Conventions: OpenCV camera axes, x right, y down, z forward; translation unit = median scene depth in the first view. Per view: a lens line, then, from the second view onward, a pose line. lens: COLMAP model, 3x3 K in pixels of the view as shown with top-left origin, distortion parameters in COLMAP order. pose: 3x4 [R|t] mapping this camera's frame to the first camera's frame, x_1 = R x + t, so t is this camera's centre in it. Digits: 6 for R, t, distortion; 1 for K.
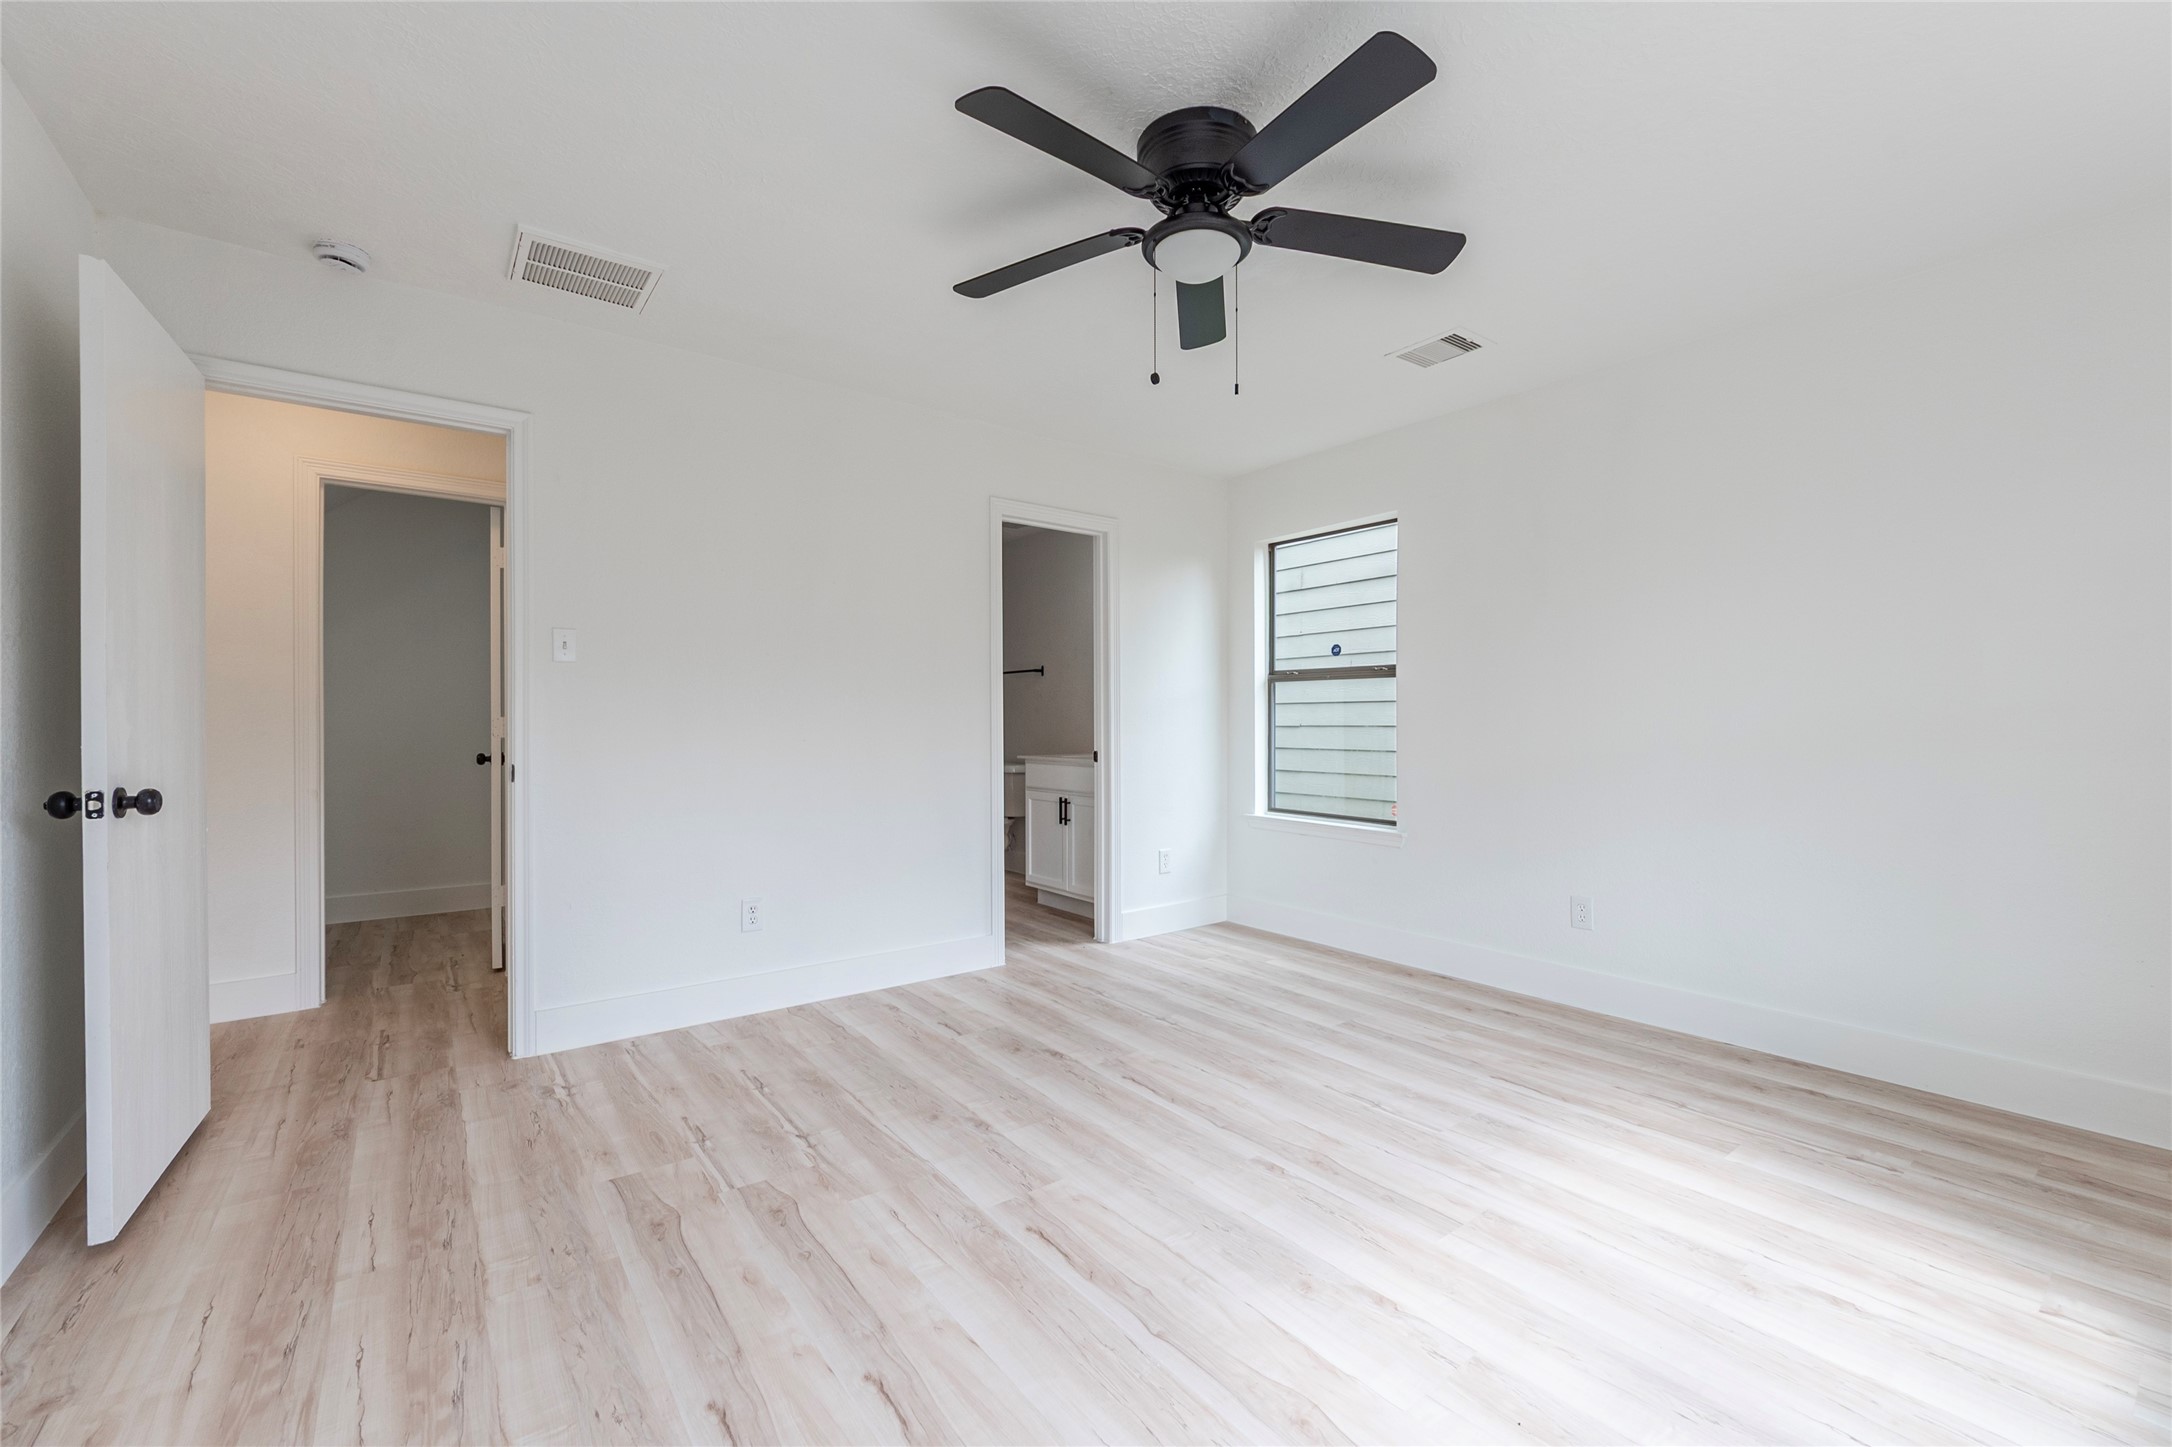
lens RADIAL K [[902.5, 0, 1092.7], [0, 902.5, 704.0], [0, 0, 1]] dist [0.036282, -0.000509]
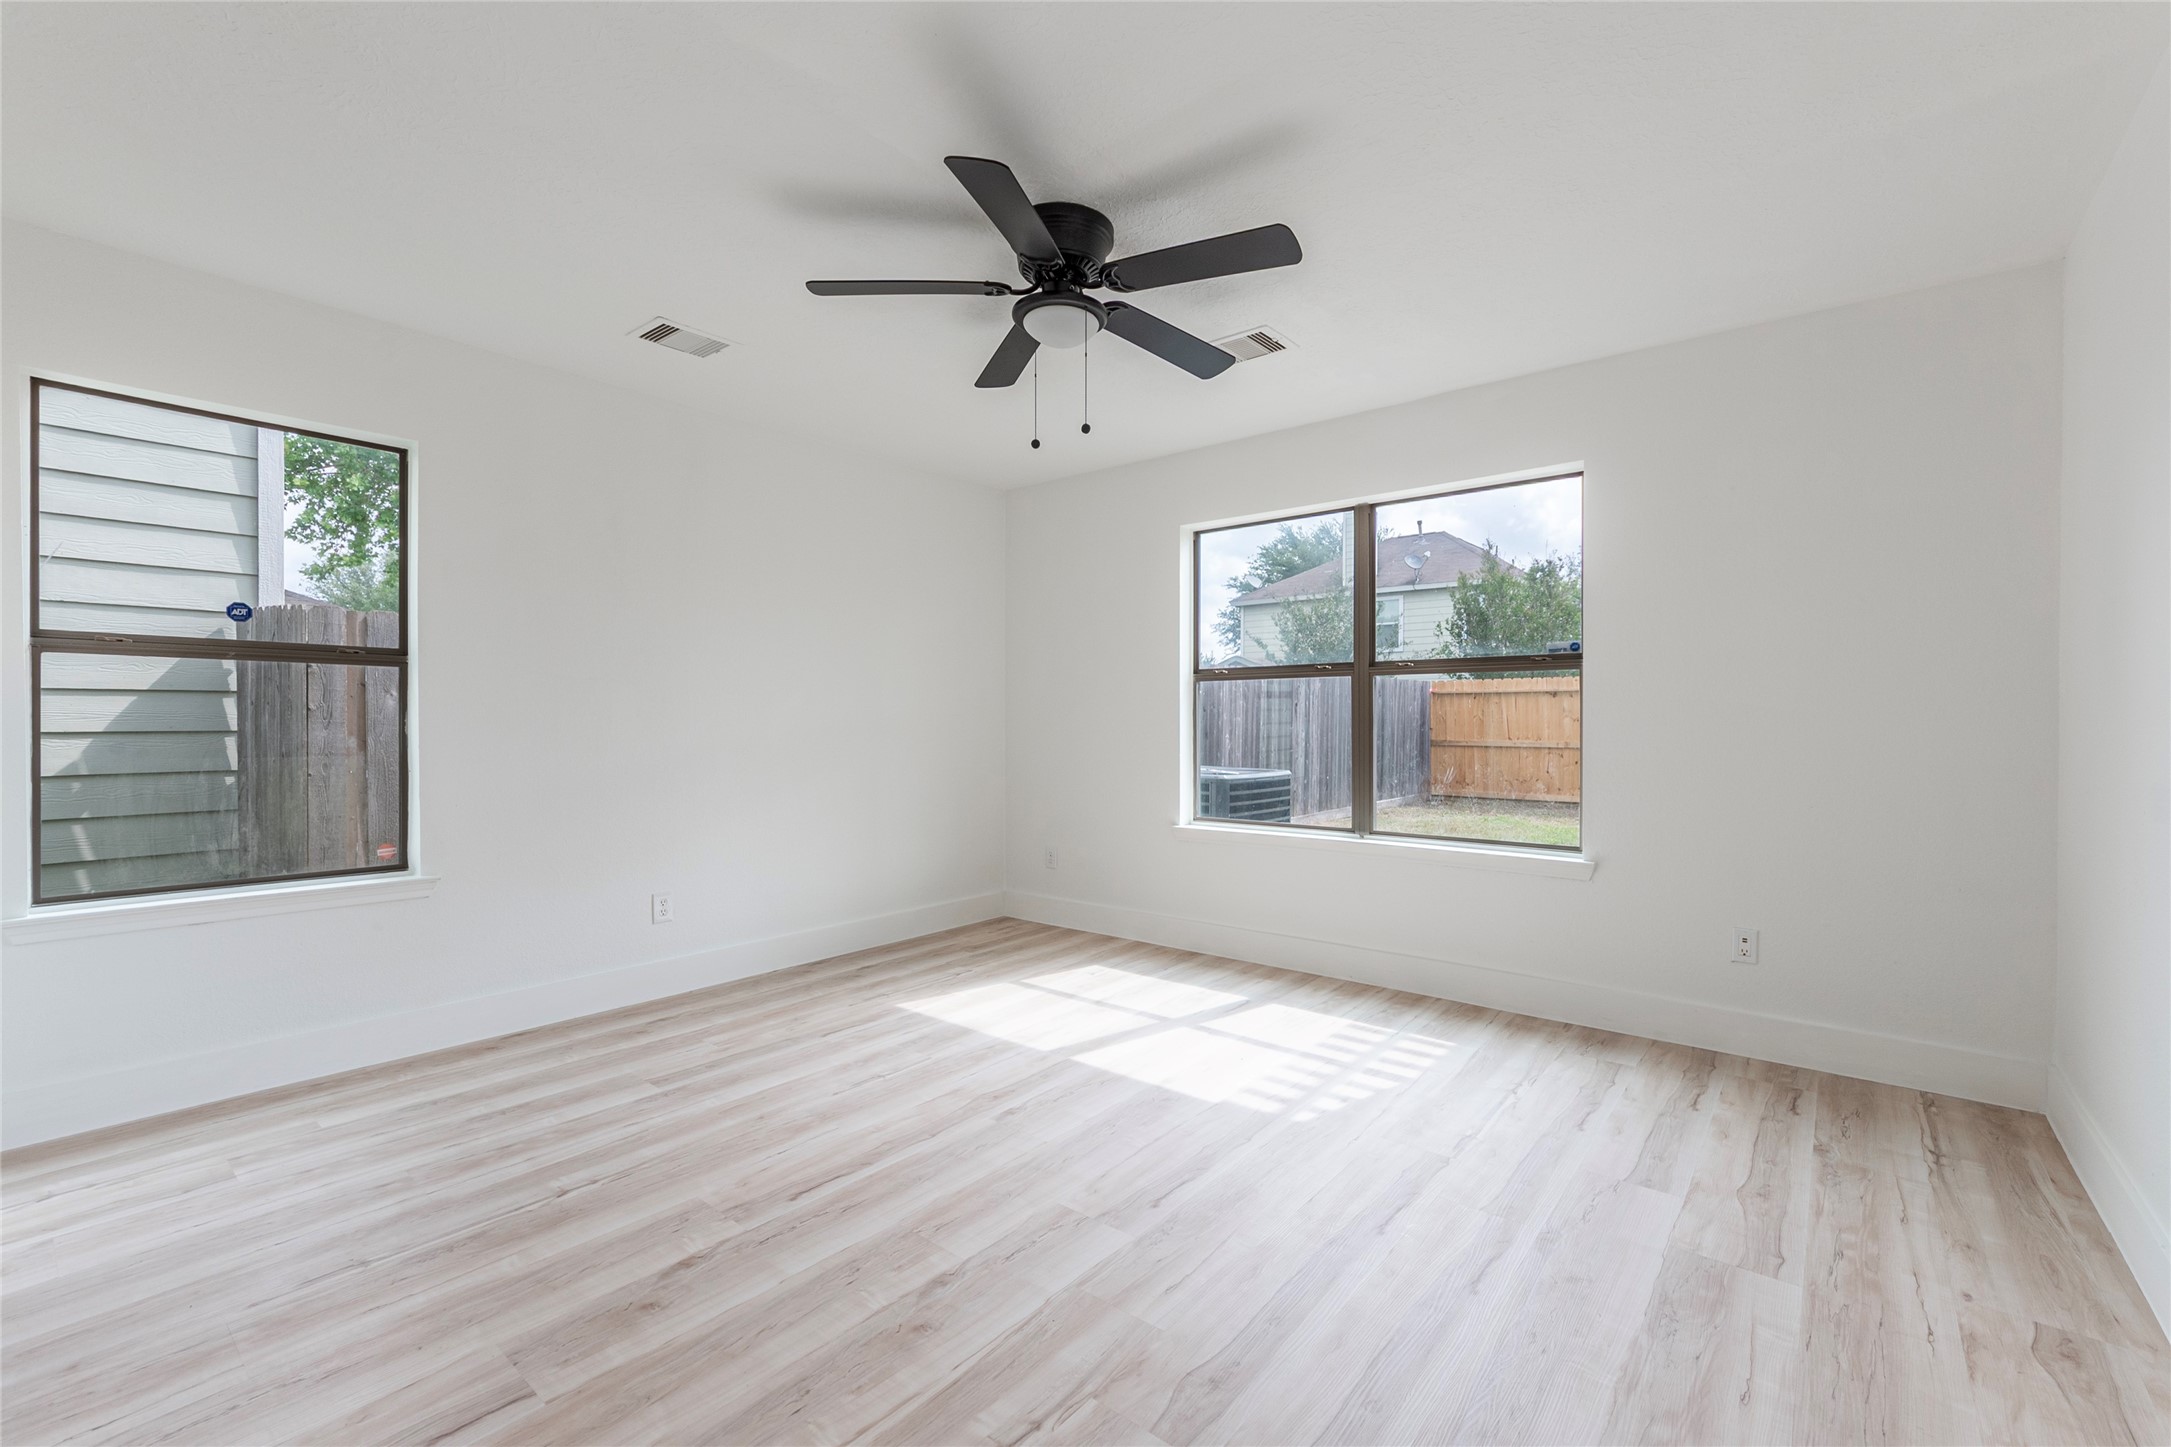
lens RADIAL K [[902.1, 0, 1092.3], [0, 902.1, 739.7], [0, 0, 1]] dist [0.036282, -0.000509]
pose [[-0.231227, -0.007529, 0.972871, -0.704999], [-0.022161, 0.999751, 0.002471, 0.017529], [-0.972647, -0.020988, -0.231337, 0.865946]]
